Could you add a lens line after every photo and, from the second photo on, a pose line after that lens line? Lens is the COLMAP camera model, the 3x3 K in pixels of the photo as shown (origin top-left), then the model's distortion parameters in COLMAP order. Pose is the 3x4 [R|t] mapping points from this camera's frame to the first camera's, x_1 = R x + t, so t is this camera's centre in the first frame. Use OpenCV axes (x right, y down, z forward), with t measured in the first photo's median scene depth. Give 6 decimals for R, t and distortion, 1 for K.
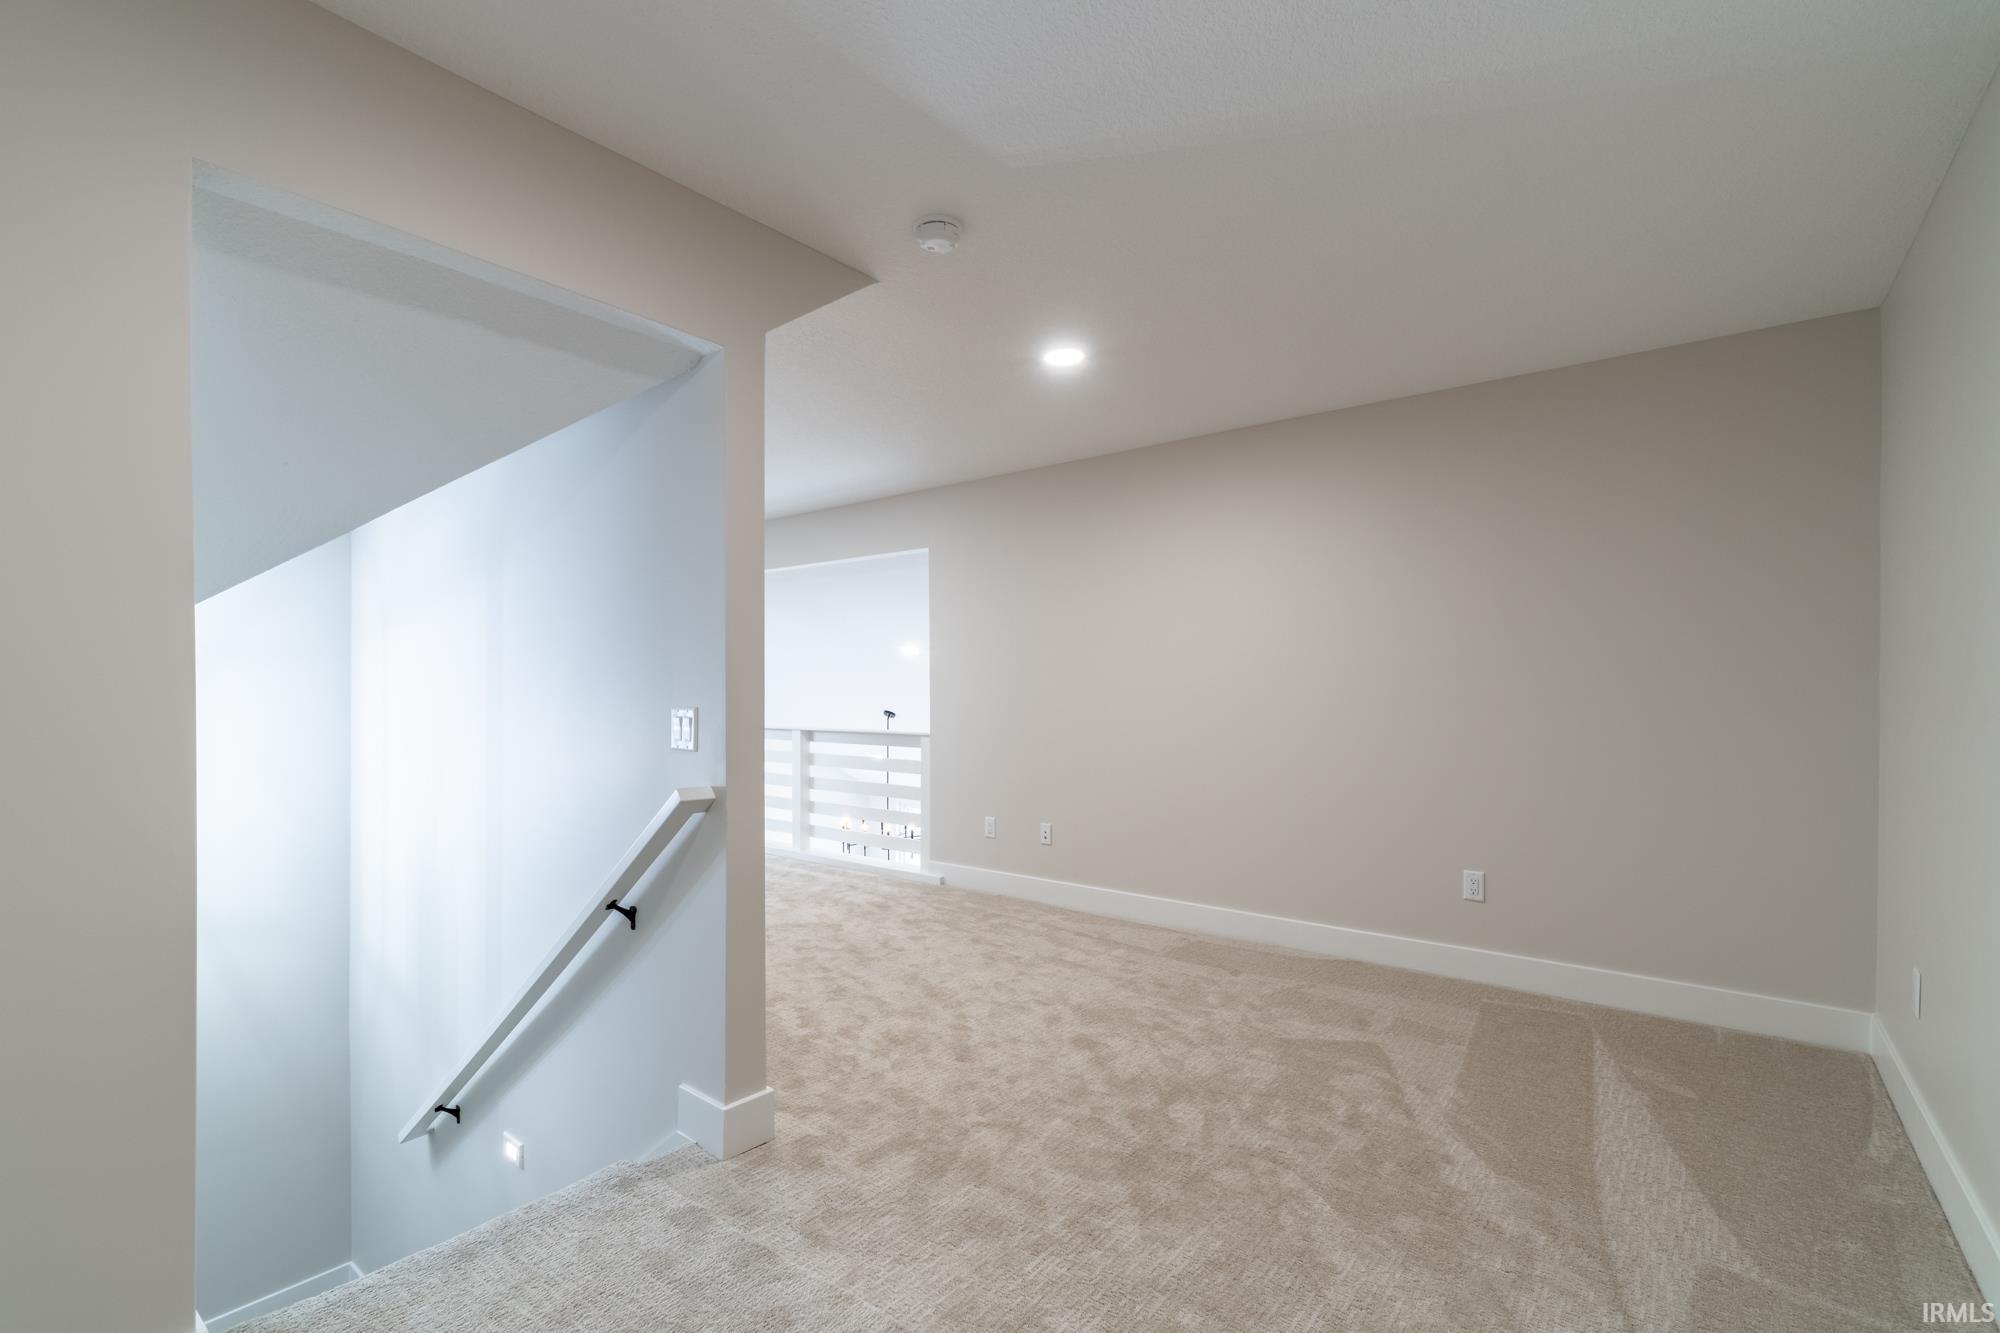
lens RADIAL K [[876.9, 0, 993.0], [0, 876.9, 677.6], [0, 0, 1]] dist [-0.003126, 0.001632]
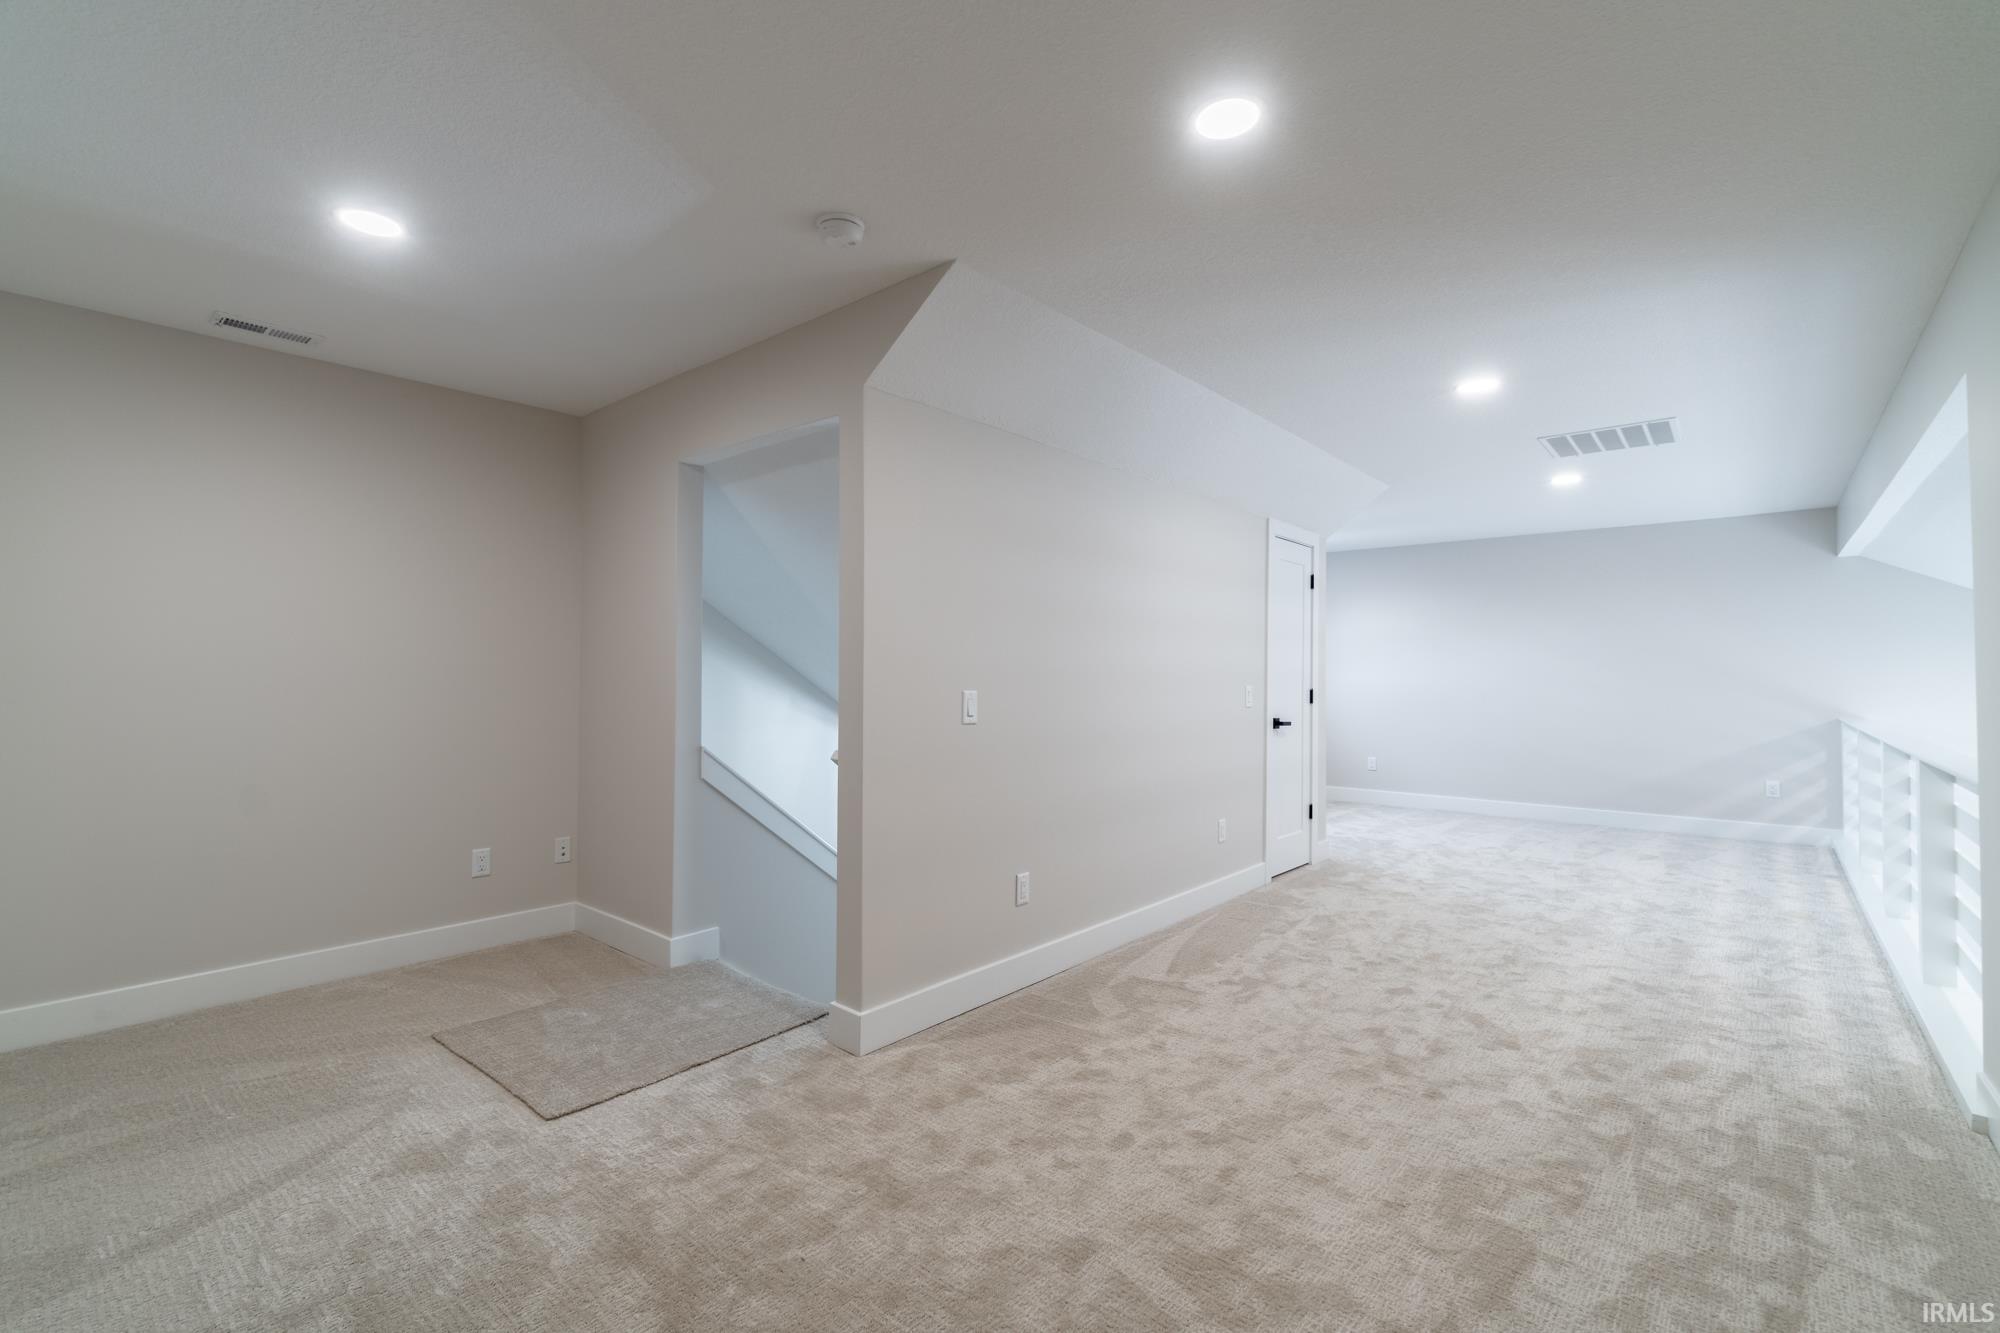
lens RADIAL K [[876.9, 0, 993.9], [0, 876.9, 664.7], [0, 0, 1]] dist [-0.003126, 0.001632]
pose [[-0.032481, -0.008283, -0.999438, 0.493551], [0.006875, 0.999940, -0.008510, 0.001613], [0.999449, -0.007148, -0.032422, 0.642922]]
